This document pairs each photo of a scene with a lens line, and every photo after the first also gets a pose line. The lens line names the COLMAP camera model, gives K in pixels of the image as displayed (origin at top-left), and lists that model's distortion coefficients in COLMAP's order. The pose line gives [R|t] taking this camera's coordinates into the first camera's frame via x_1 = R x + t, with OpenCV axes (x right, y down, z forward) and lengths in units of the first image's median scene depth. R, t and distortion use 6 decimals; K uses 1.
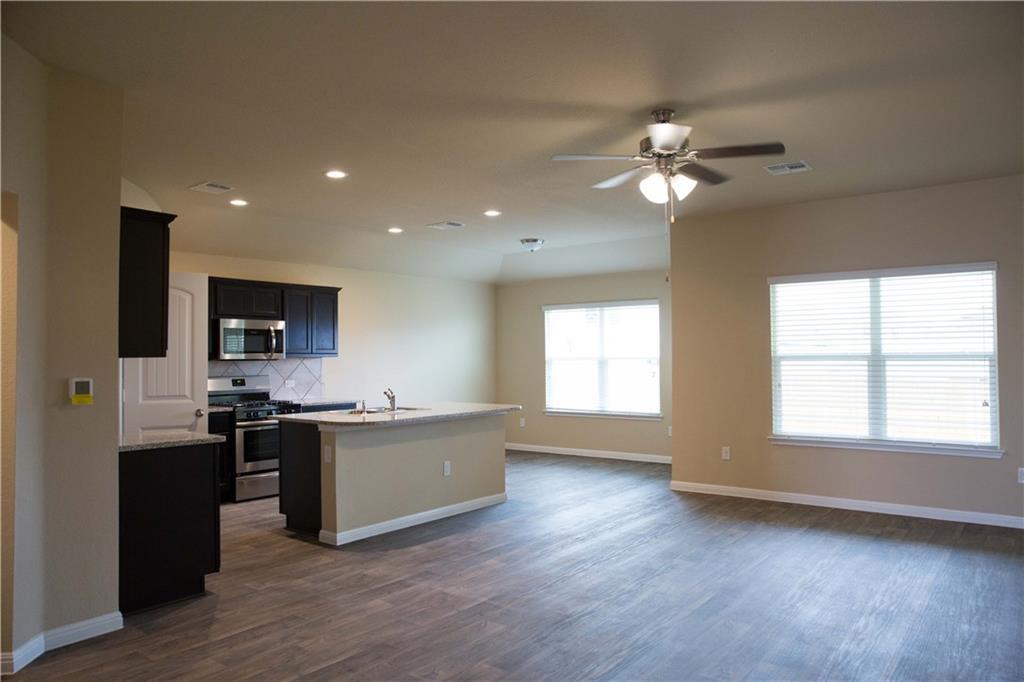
lens RADIAL K [[699.7, 0, 508.9], [0, 699.7, 339.6], [0, 0, 1]] dist [-0.046234, 0.004723]
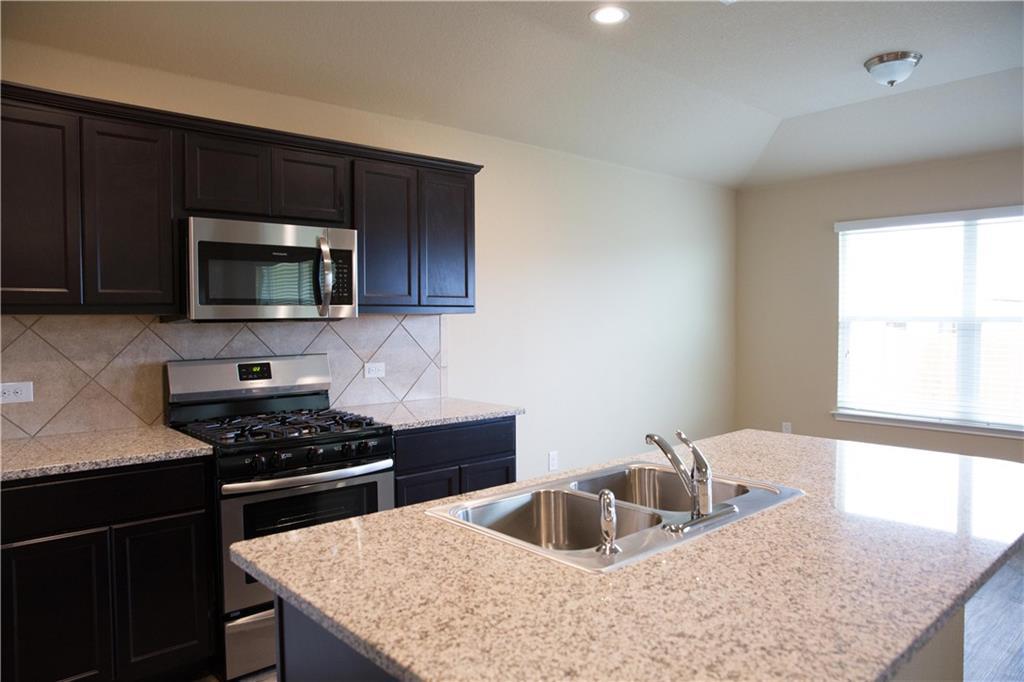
lens RADIAL K [[699.7, 0, 511.2], [0, 699.7, 338.3], [0, 0, 1]] dist [-0.046234, 0.004723]
pose [[0.986386, 0.015651, -0.163702, -0.146913], [-0.004696, 0.997735, 0.067099, 0.009863], [0.164382, -0.065417, 0.984225, 0.552703]]
